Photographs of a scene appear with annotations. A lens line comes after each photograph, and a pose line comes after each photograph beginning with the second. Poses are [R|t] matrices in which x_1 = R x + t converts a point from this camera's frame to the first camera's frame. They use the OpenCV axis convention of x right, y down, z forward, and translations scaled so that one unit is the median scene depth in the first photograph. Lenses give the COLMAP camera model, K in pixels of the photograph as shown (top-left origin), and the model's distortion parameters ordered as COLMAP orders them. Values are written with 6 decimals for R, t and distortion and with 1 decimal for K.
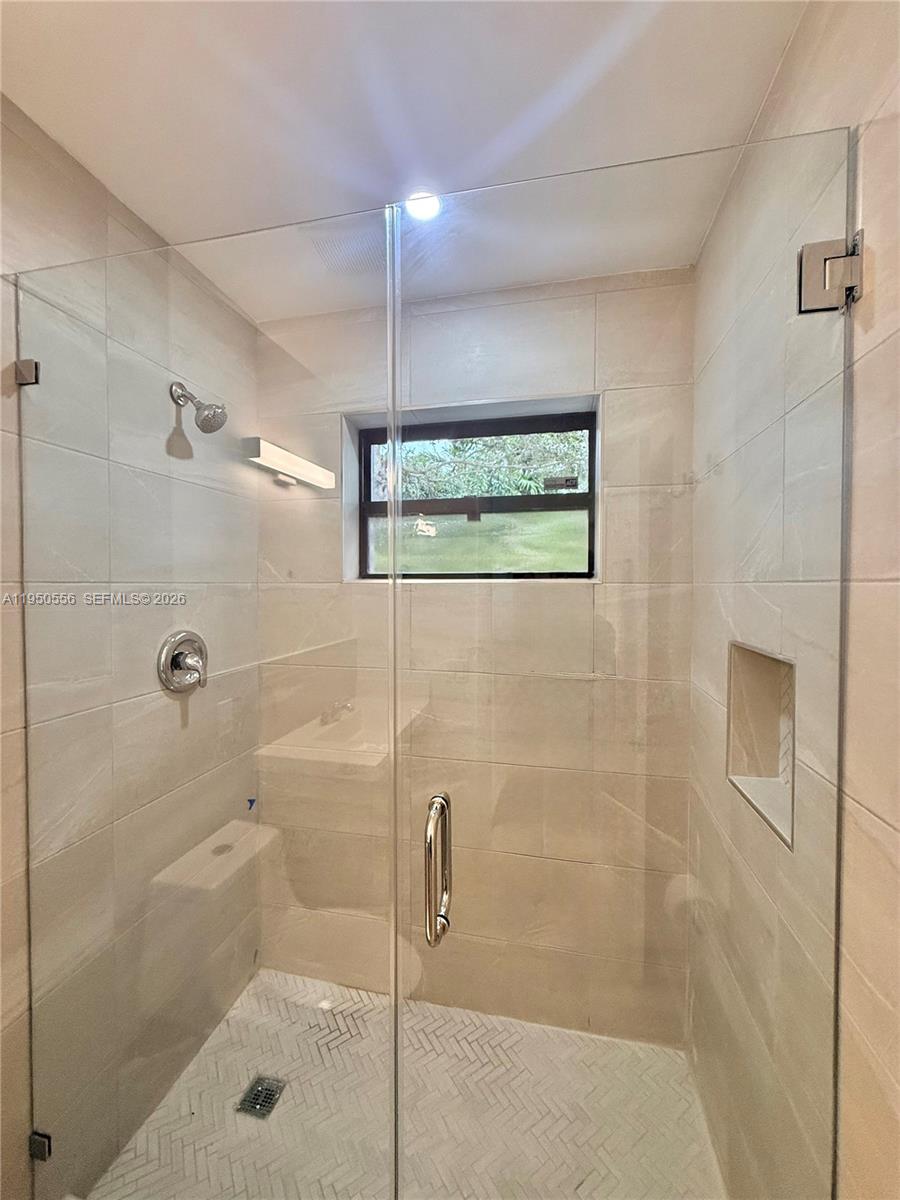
lens RADIAL K [[476.8, 0, 448.9], [0, 476.8, 597.5], [0, 0, 1]] dist [-0.000058, 0.000127]
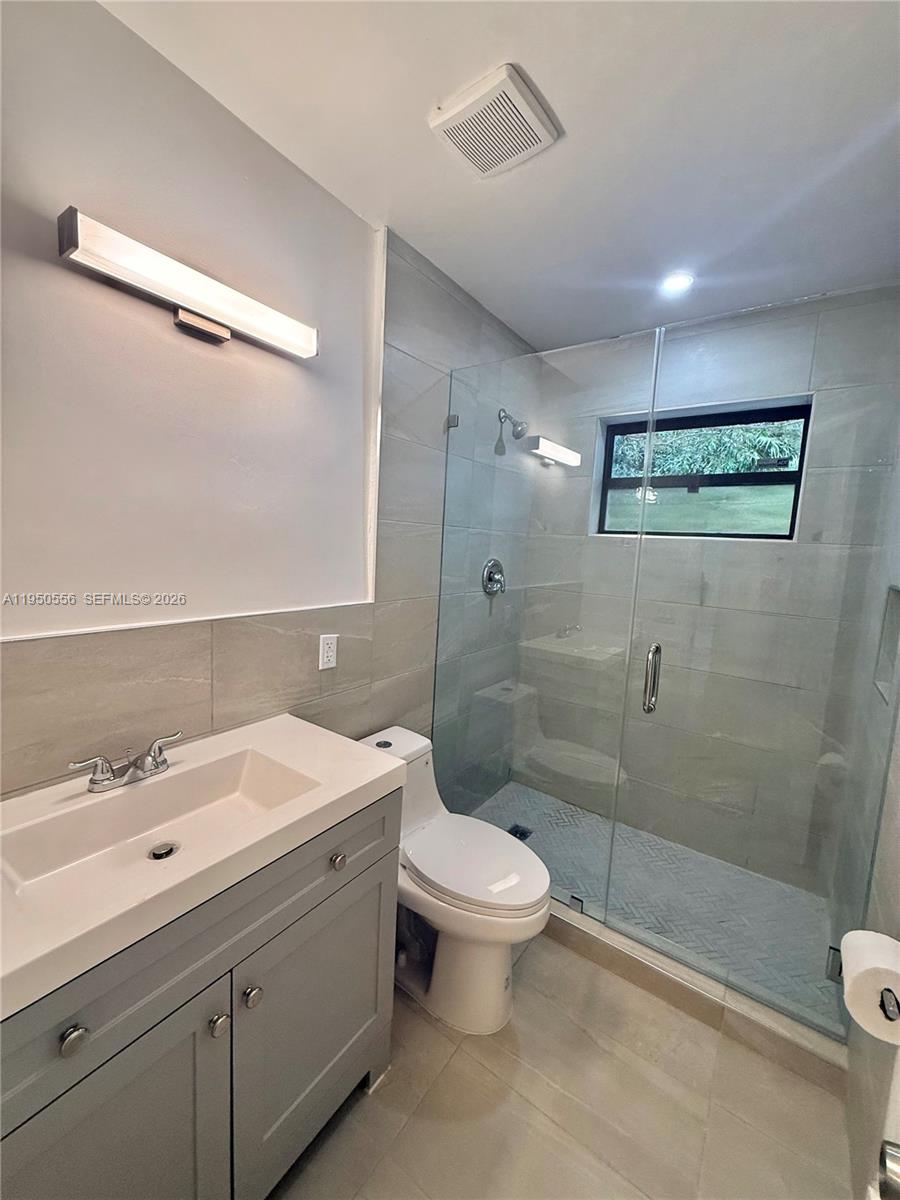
lens RADIAL K [[476.8, 0, 448.9], [0, 476.8, 597.5], [0, 0, 1]] dist [-0.000058, 0.000127]
pose [[0.915117, 0.091749, -0.392610, -0.023222], [-0.060933, 0.994051, 0.090275, 0.055463], [0.398557, -0.058690, 0.915264, -0.551610]]
